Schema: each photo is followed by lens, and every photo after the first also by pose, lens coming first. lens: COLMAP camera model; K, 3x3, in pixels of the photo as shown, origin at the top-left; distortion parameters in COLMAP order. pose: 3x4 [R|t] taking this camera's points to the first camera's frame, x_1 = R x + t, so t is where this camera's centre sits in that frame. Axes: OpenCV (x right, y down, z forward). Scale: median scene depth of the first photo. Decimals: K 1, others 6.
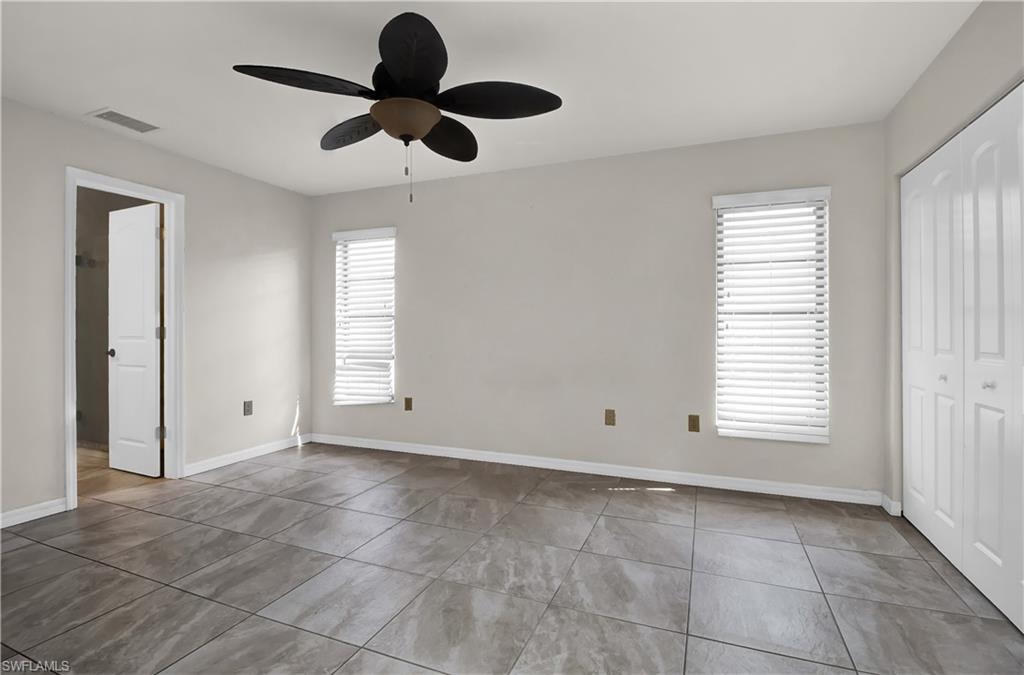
lens RADIAL K [[485.1, 0, 493.7], [0, 485.1, 308.0], [0, 0, 1]] dist [0.003700, -0.012108]
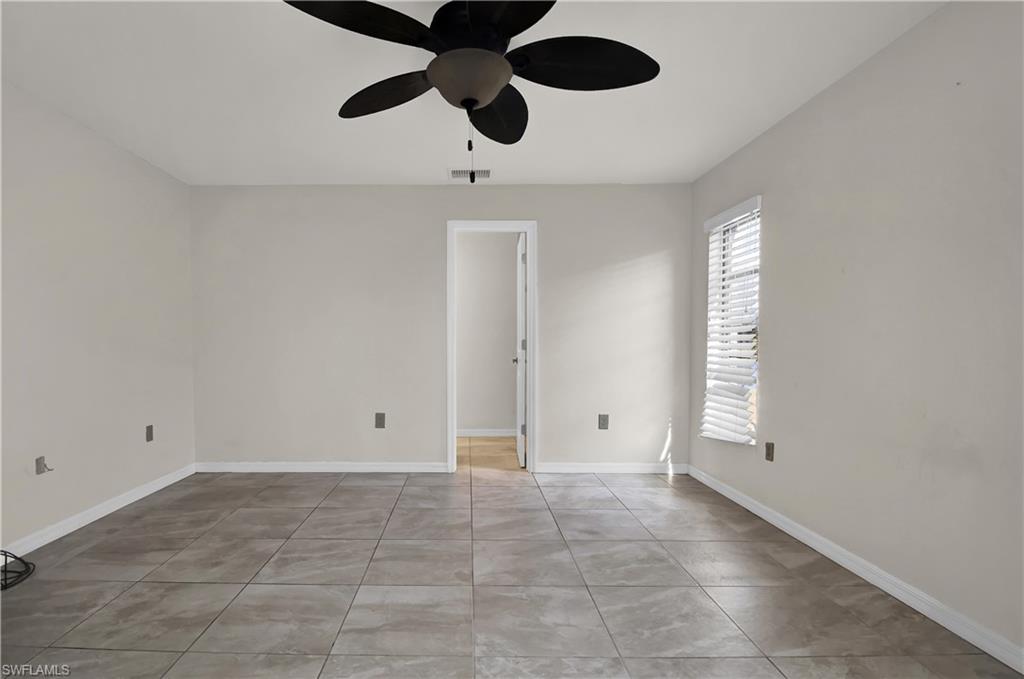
lens RADIAL K [[516.8, 0, 511.7], [0, 516.8, 343.8], [0, 0, 1]] dist [-0.000665, -0.015887]
pose [[0.399872, 0.006613, -0.916547, 0.424521], [0.034283, 0.999166, 0.022166, 0.021297], [0.915930, -0.040286, 0.399312, 0.469094]]
